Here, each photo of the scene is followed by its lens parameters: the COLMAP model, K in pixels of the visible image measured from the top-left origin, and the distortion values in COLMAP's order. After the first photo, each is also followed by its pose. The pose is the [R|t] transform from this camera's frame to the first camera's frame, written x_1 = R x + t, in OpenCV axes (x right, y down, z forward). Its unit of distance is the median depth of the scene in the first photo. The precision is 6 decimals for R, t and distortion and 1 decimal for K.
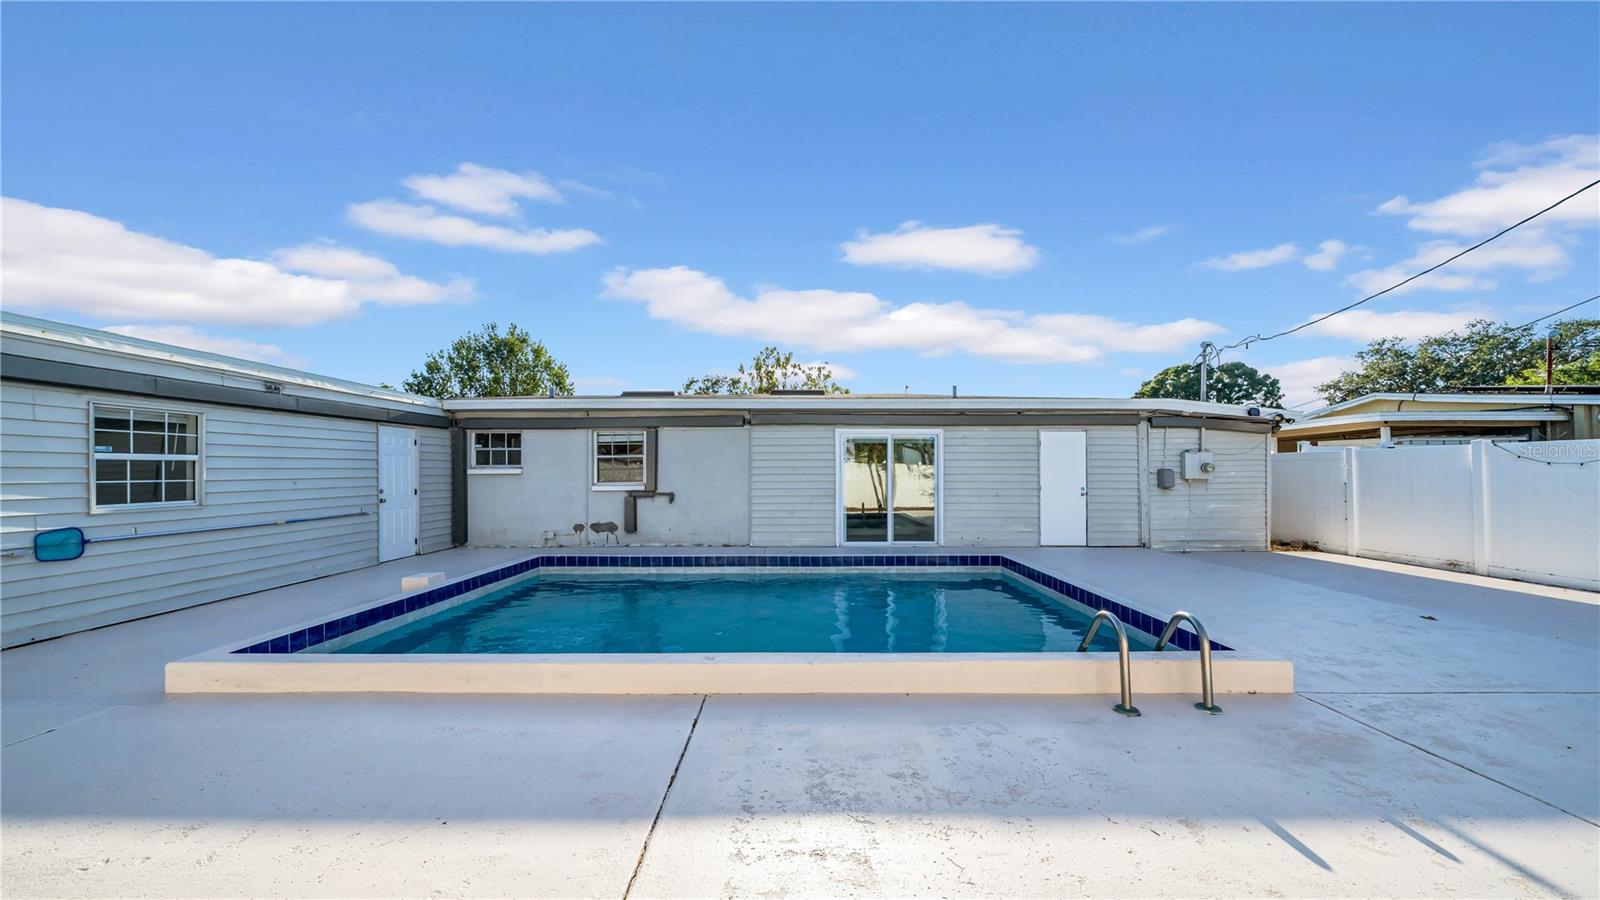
lens RADIAL K [[569.8, 0, 800.0], [0, 569.8, 450.0], [0, 0, 1]] dist [-0.000225, 0.000009]
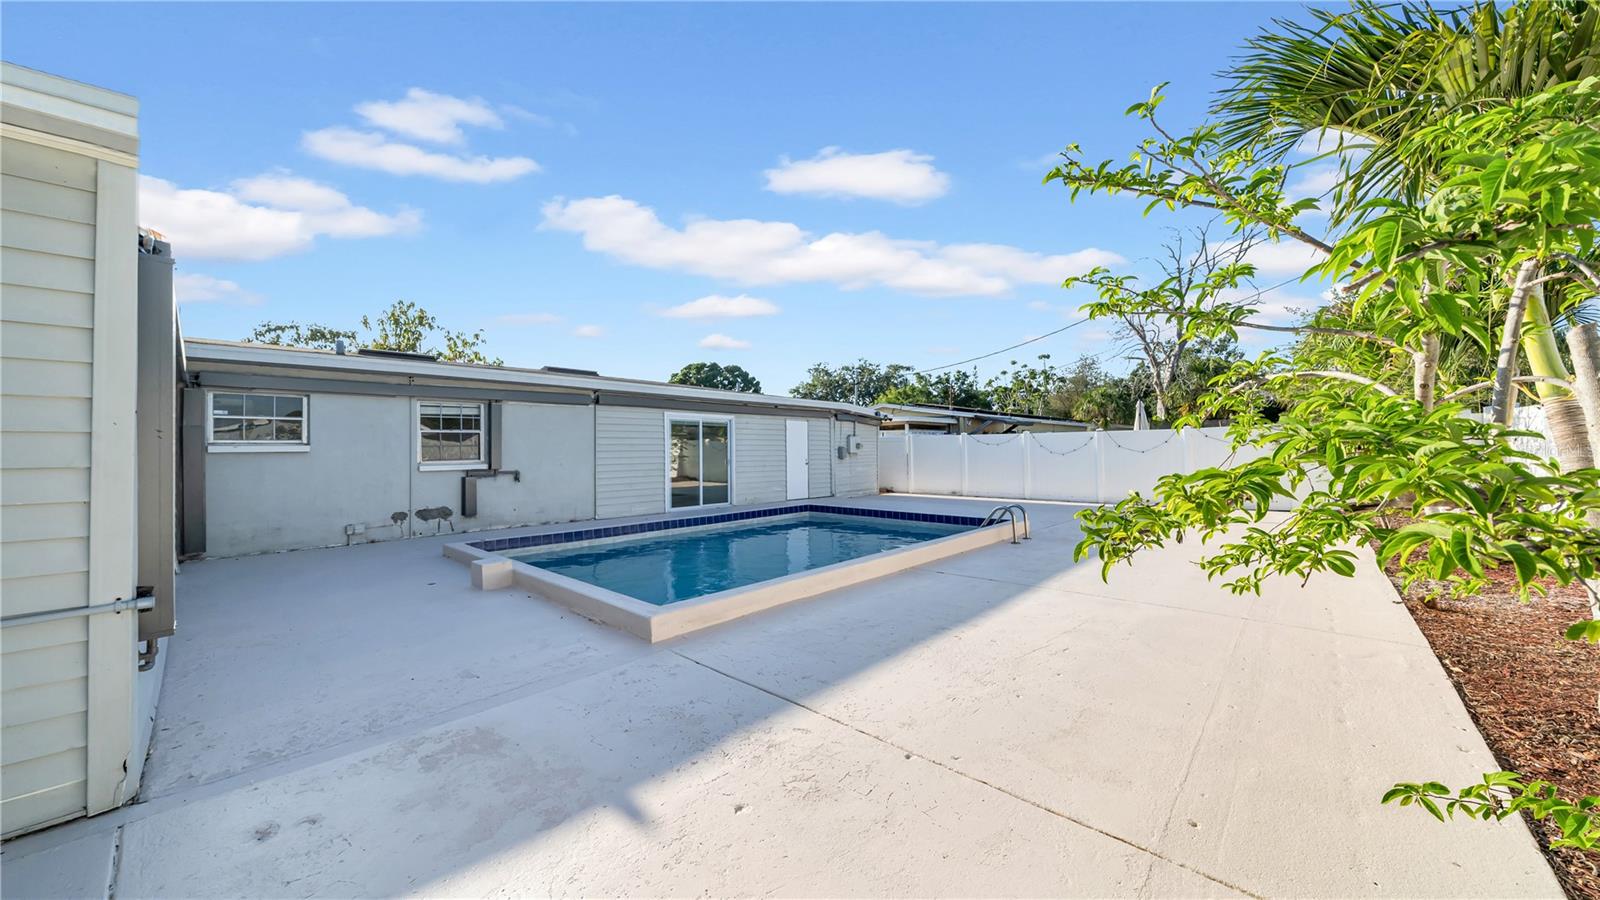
lens RADIAL K [[569.8, 0, 800.0], [0, 569.8, 450.0], [0, 0, 1]] dist [-0.000225, 0.000009]
pose [[0.676523, -0.002733, 0.736416, -0.604439], [-0.025378, 0.999313, 0.027023, 0.002327], [-0.735984, -0.036971, 0.675989, 0.012480]]
